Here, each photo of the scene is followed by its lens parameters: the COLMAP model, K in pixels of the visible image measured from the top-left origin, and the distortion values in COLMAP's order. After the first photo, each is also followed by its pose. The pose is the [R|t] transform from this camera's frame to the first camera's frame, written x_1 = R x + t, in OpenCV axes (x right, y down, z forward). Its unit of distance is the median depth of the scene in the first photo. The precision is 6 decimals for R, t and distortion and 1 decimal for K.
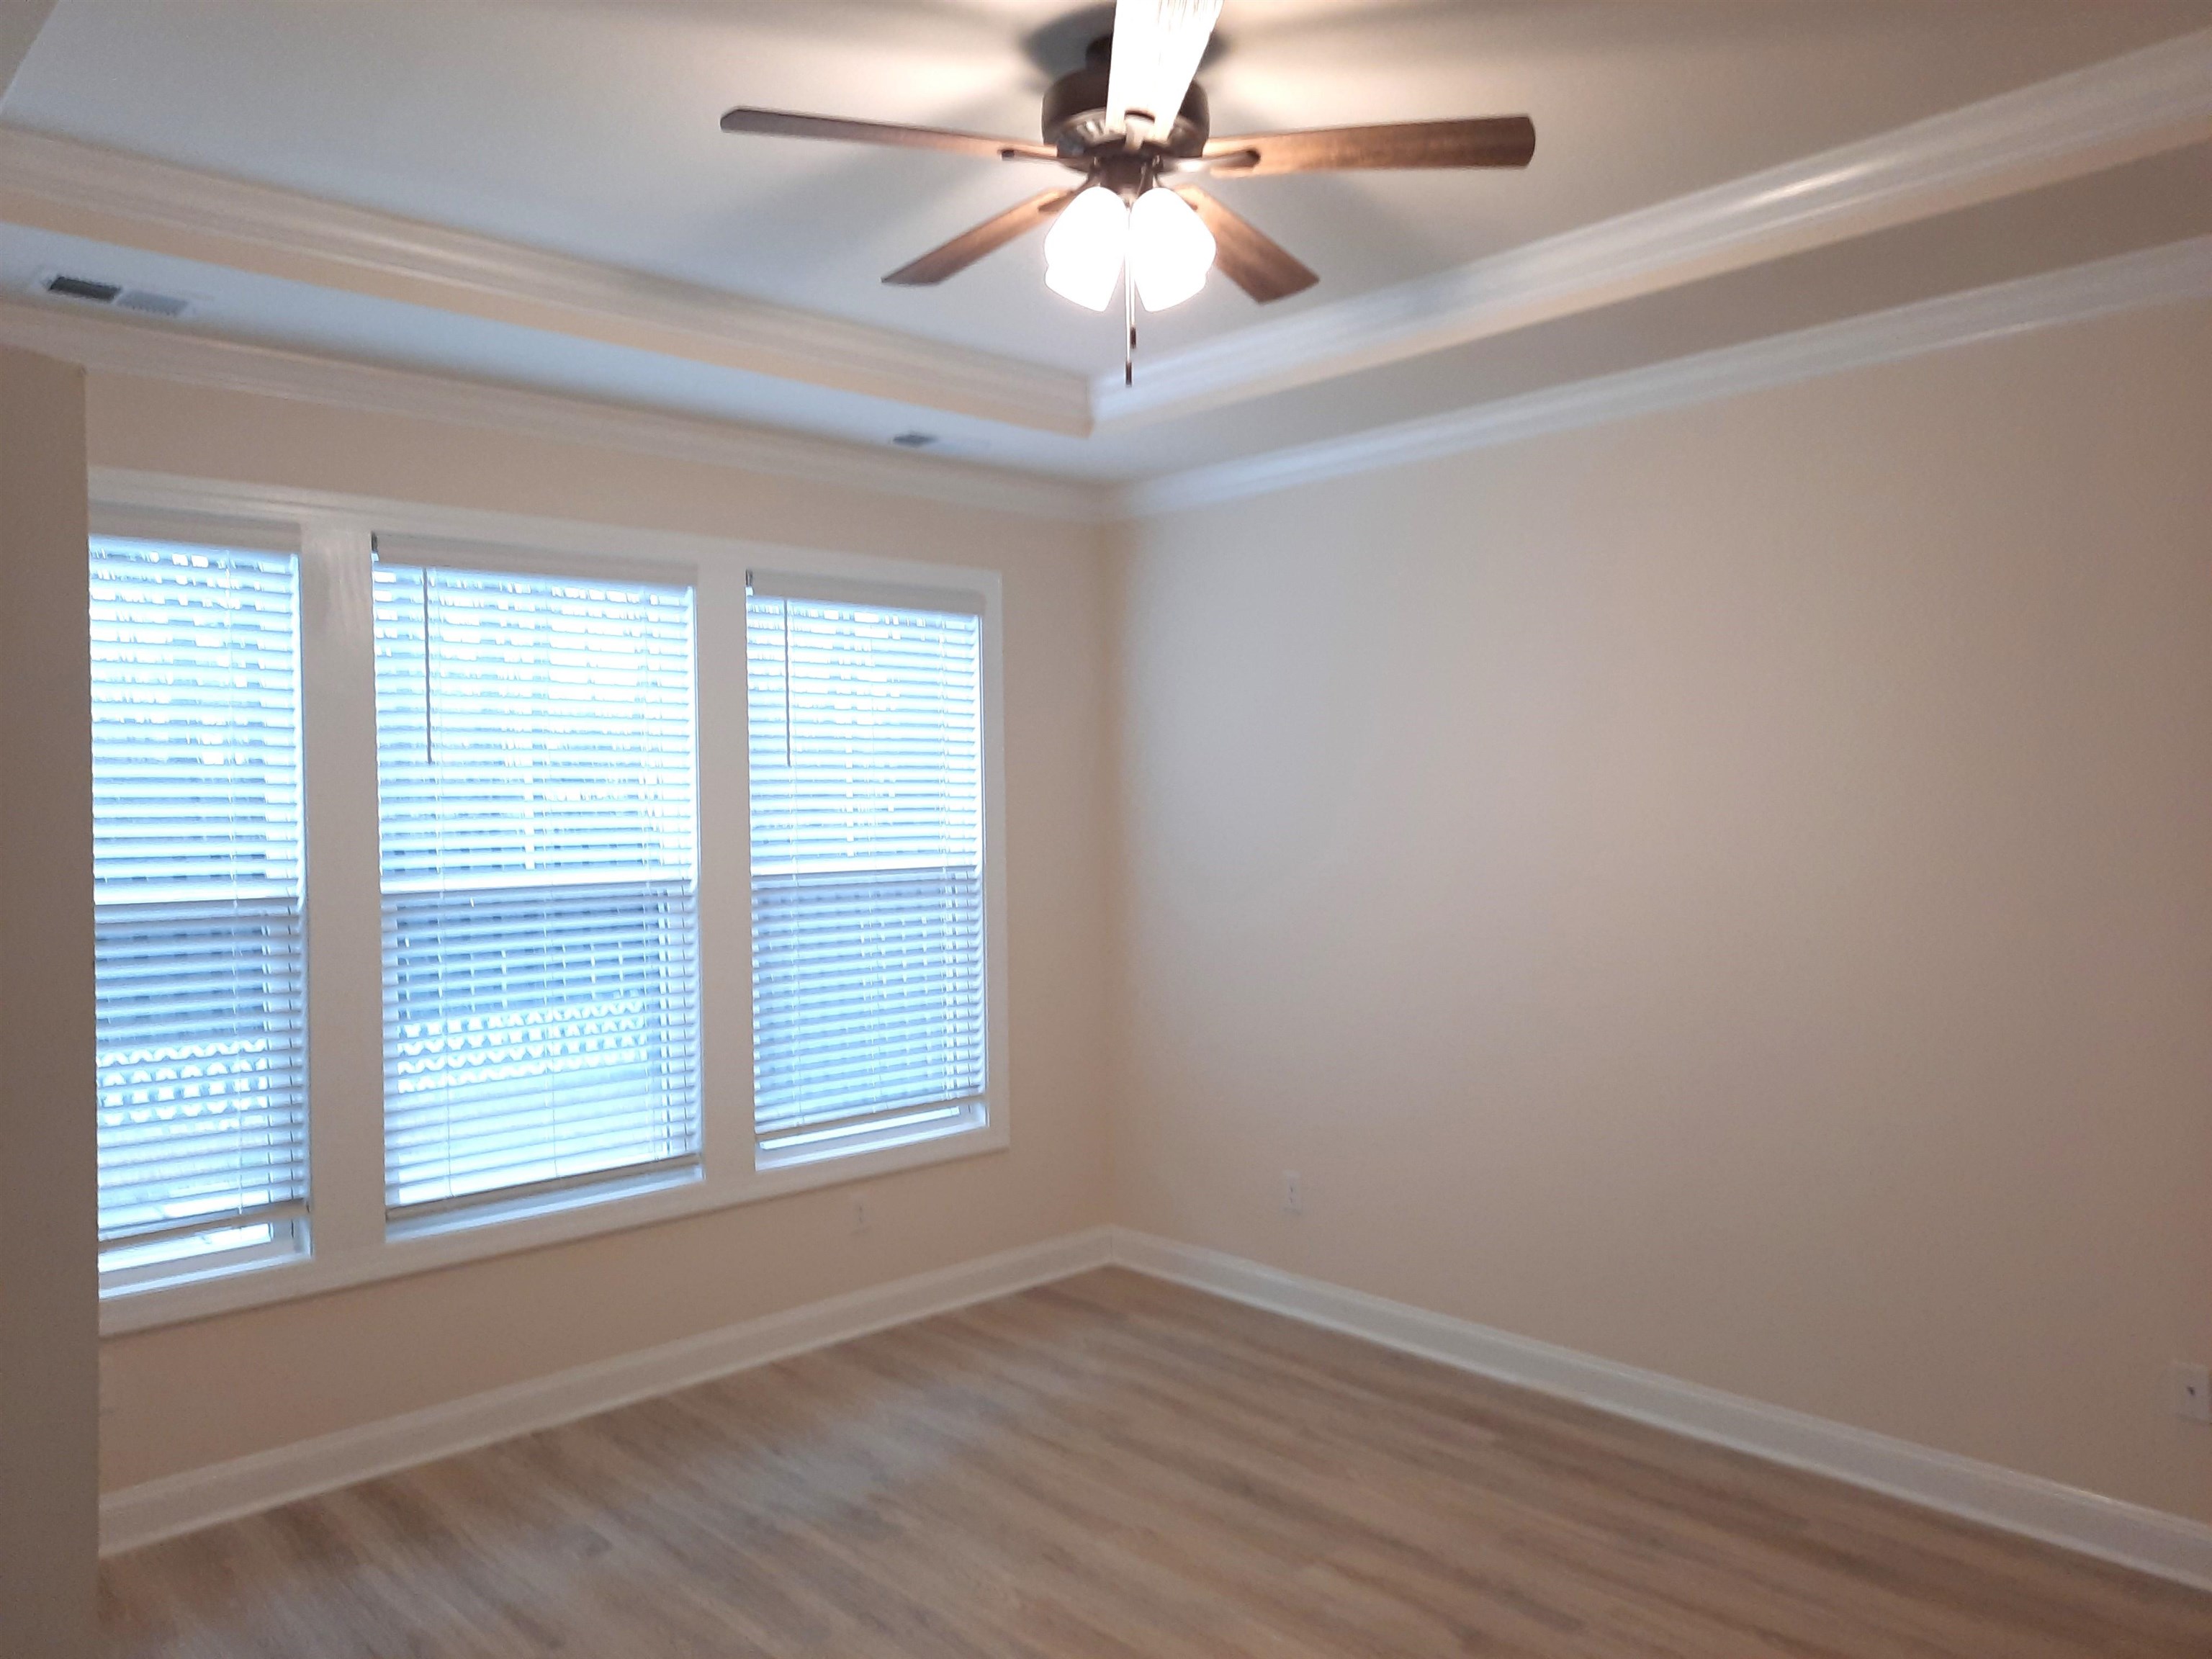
lens RADIAL K [[1603.7, 0, 1130.0], [0, 1603.7, 832.4], [0, 0, 1]] dist [0.074733, -0.088871]
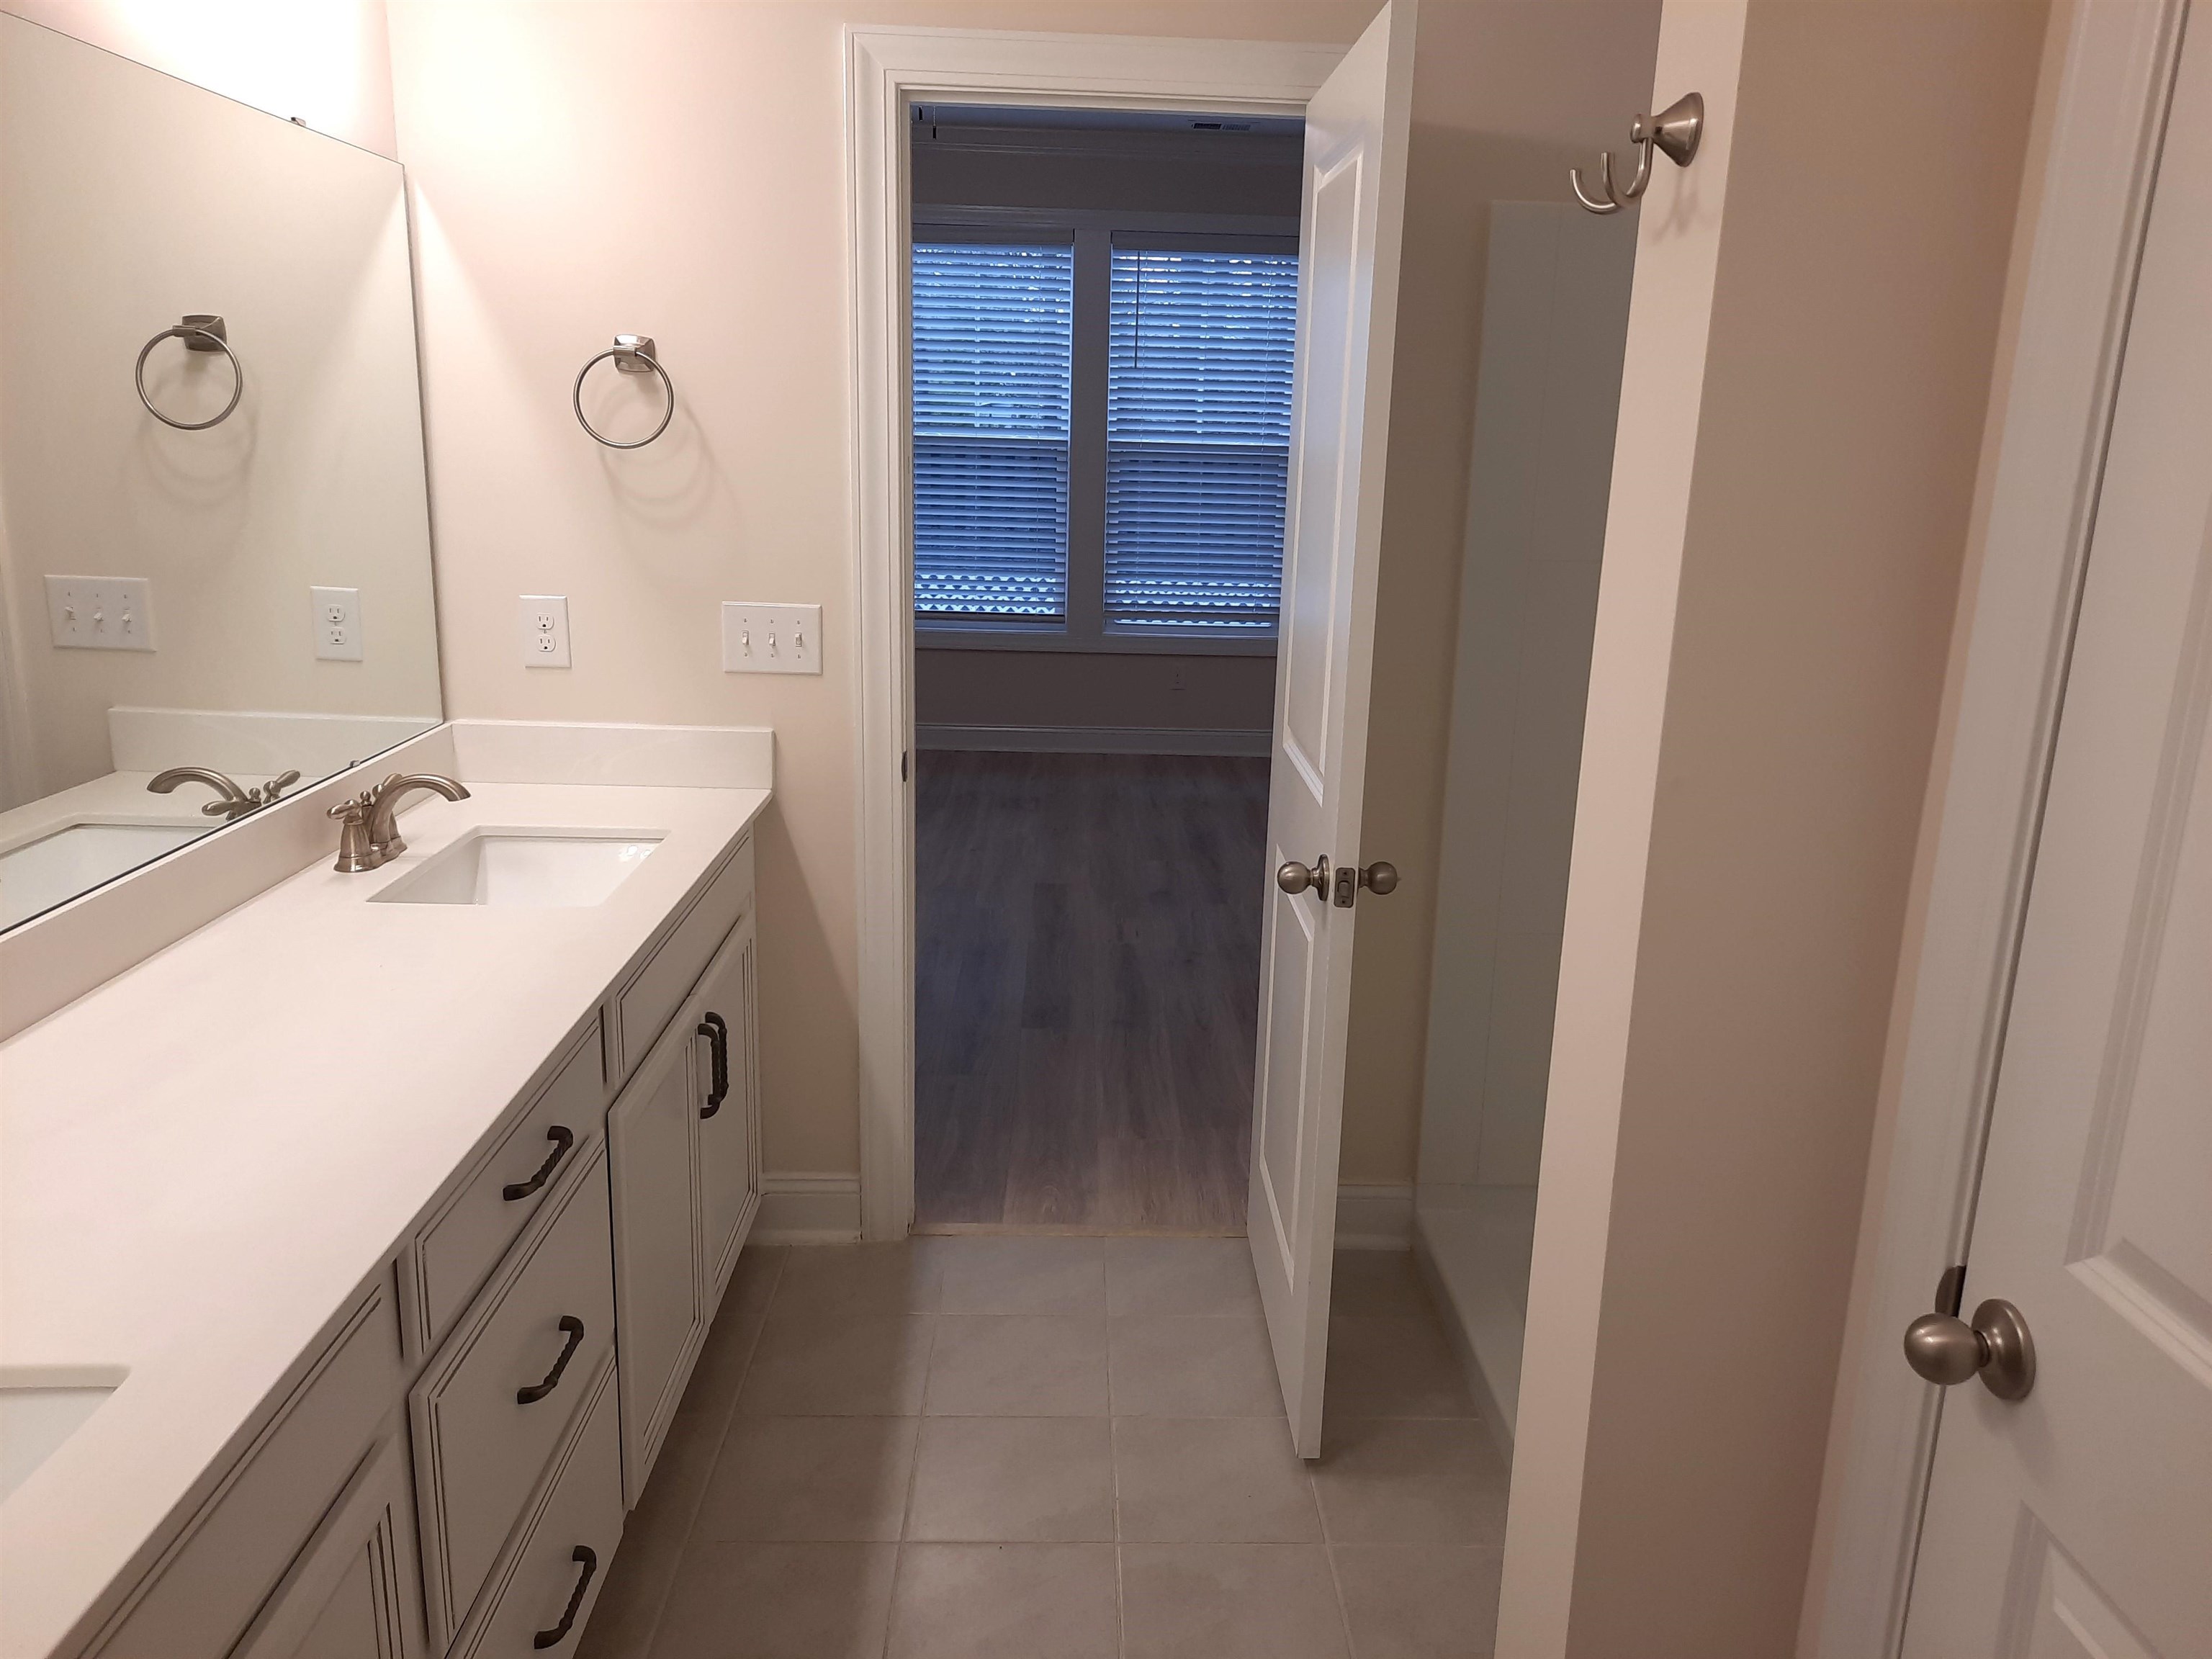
lens RADIAL K [[1603.7, 0, 1130.0], [0, 1603.7, 832.4], [0, 0, 1]] dist [0.074733, -0.088871]
pose [[0.750949, 0.202589, -0.628516, 0.941781], [-0.048884, 0.966221, 0.253035, -0.004209], [0.658548, -0.159292, 0.735487, -0.215803]]
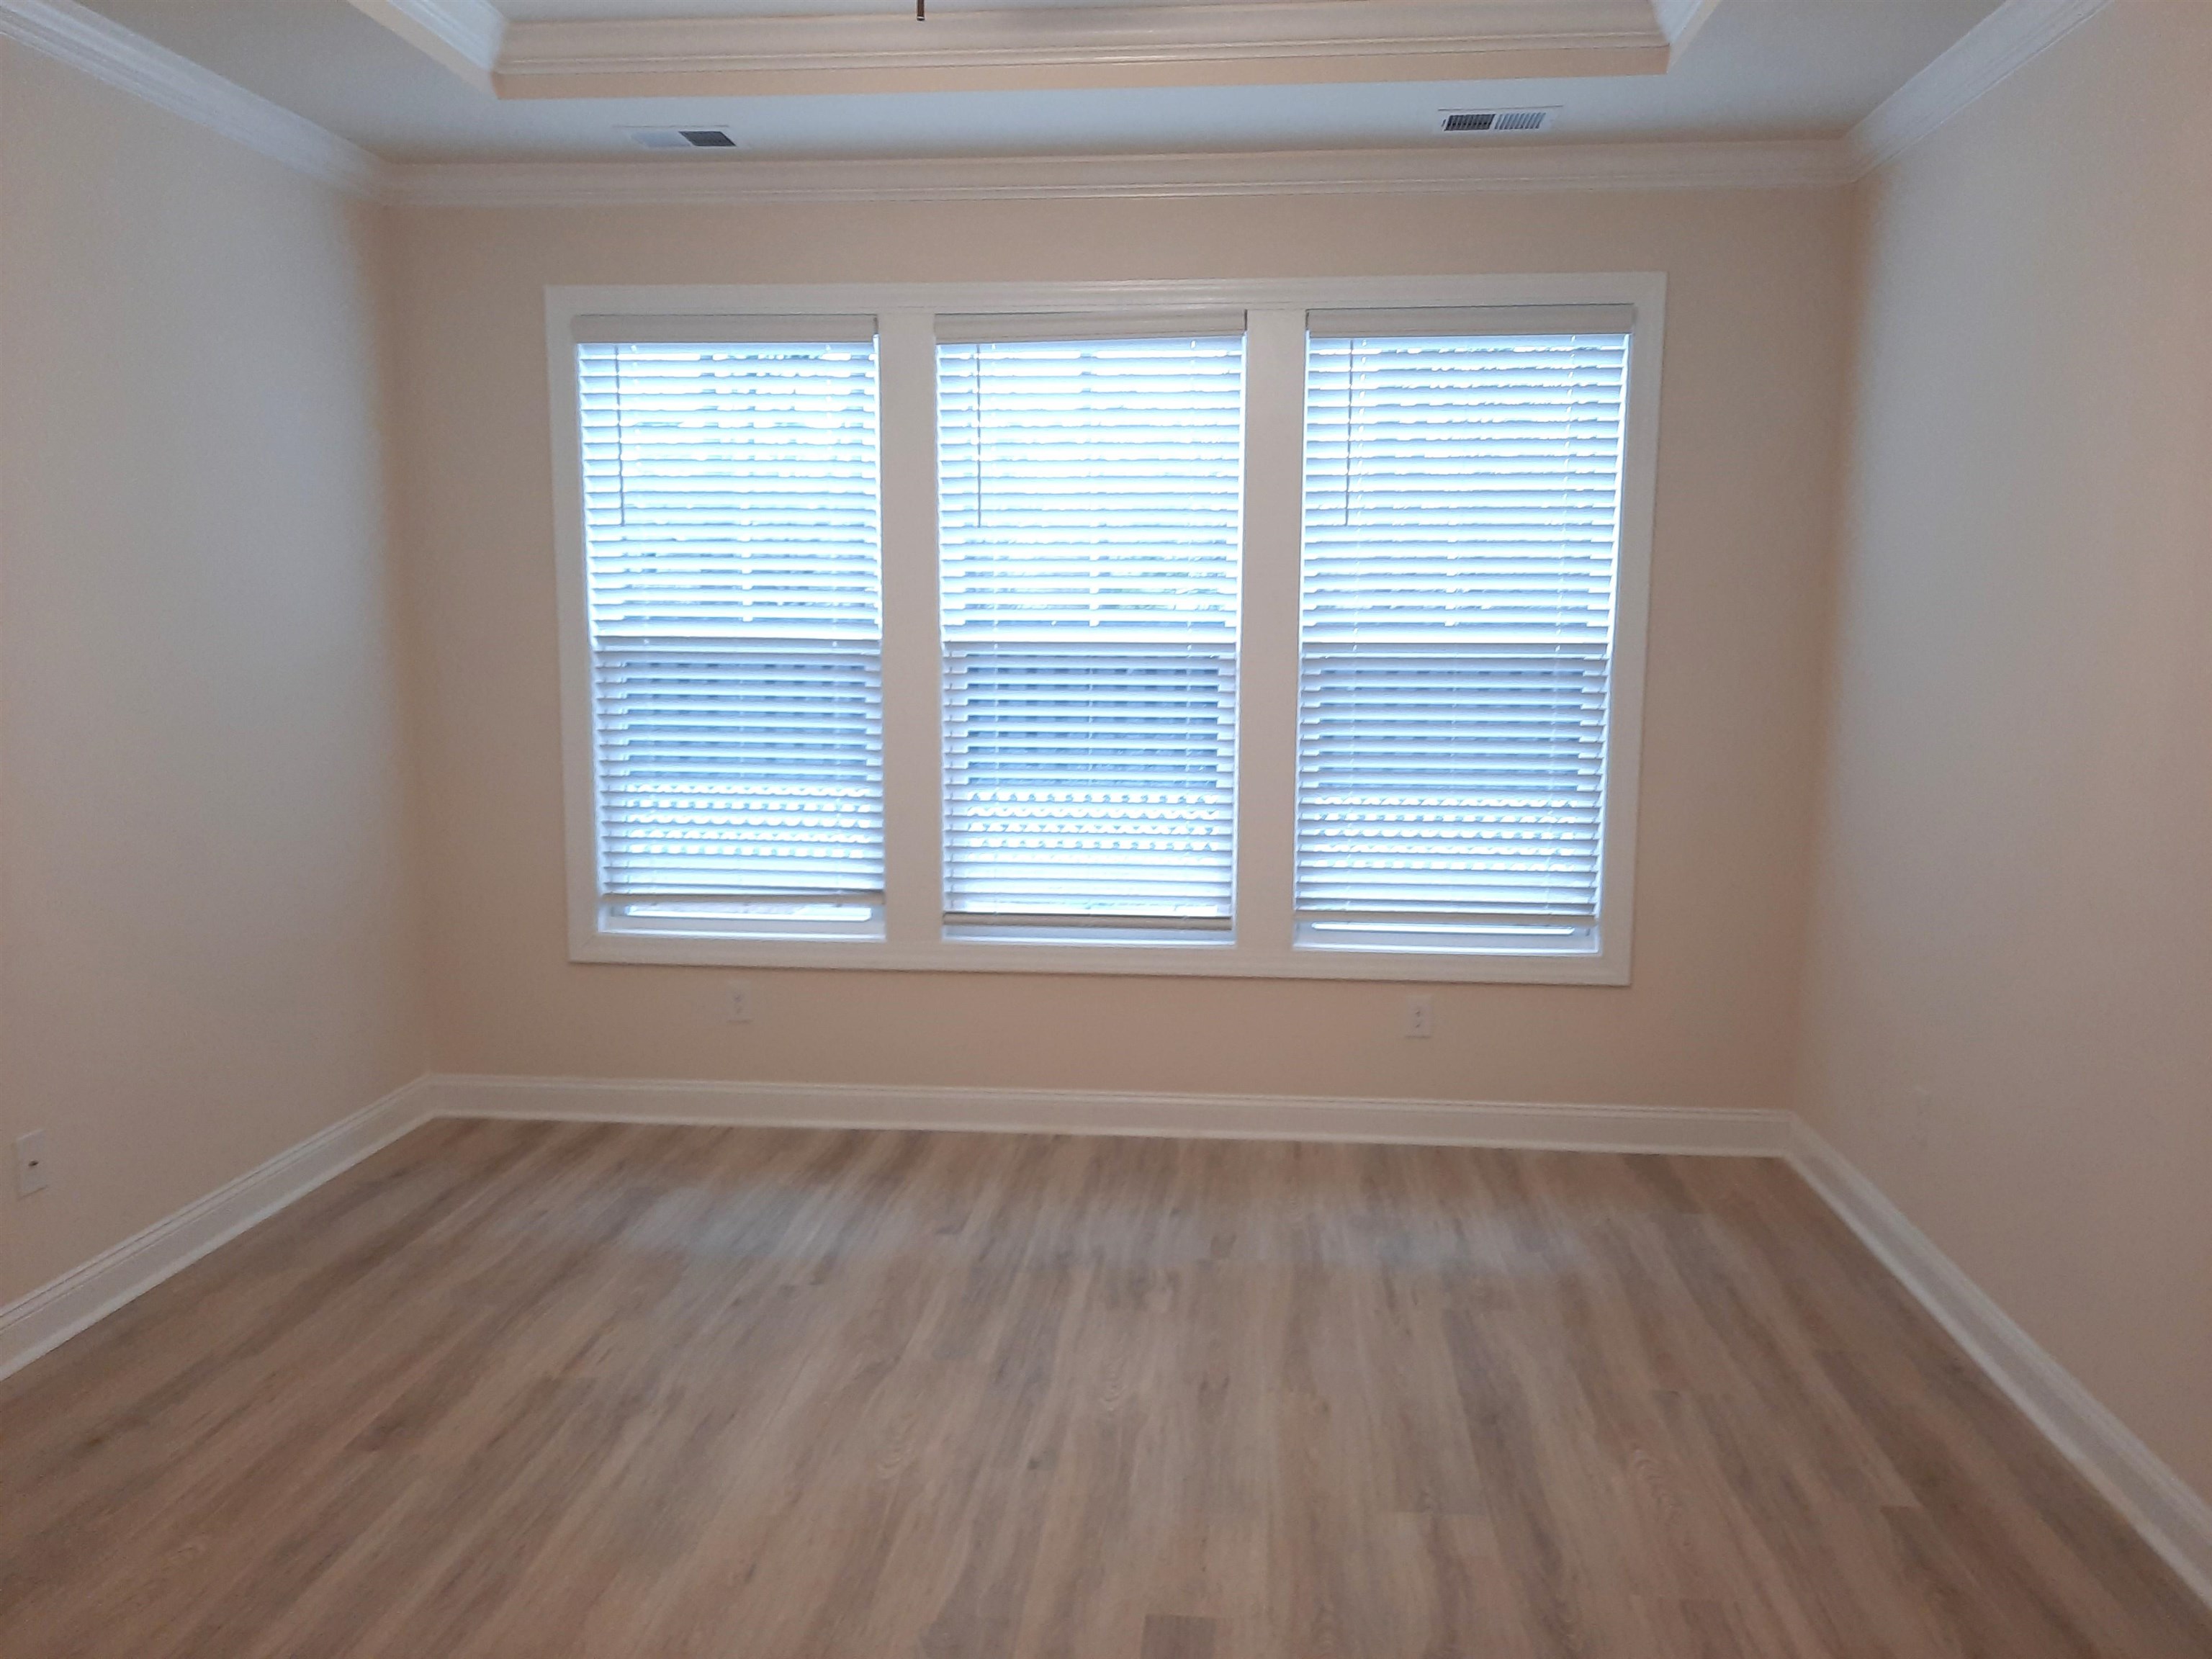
lens RADIAL K [[1643.1, 0, 1106.0], [0, 1643.1, 829.5], [0, 0, 1]] dist [0.058721, -0.043337]
pose [[0.662155, 0.121873, -0.739390, 0.473114], [-0.026217, 0.989850, 0.139678, 0.003266], [0.748908, -0.073104, 0.658629, 0.299369]]
